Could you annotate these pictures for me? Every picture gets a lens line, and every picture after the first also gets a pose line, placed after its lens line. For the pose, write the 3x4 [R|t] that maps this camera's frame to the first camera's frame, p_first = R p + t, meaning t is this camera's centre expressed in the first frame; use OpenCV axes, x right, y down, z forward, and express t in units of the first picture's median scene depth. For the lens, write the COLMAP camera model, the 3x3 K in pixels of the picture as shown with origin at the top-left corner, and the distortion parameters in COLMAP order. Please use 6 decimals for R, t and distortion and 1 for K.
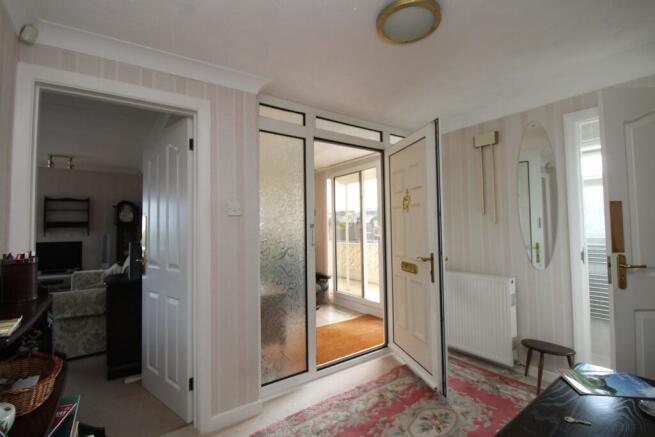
lens RADIAL K [[306.6, 0, 326.1], [0, 306.6, 216.0], [0, 0, 1]] dist [-0.000085, -0.013815]
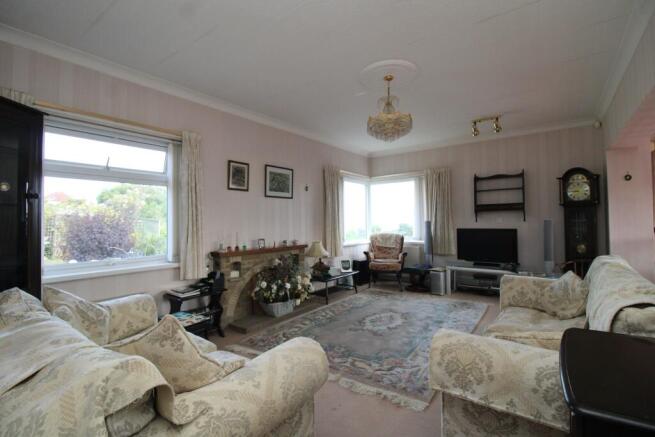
lens RADIAL K [[306.6, 0, 326.1], [0, 306.6, 216.0], [0, 0, 1]] dist [-0.000085, -0.013815]
pose [[0.318822, -0.008998, -0.947772, -0.234170], [0.050350, 0.998704, 0.007456, 0.022632], [0.946476, -0.050098, 0.318862, 0.315216]]
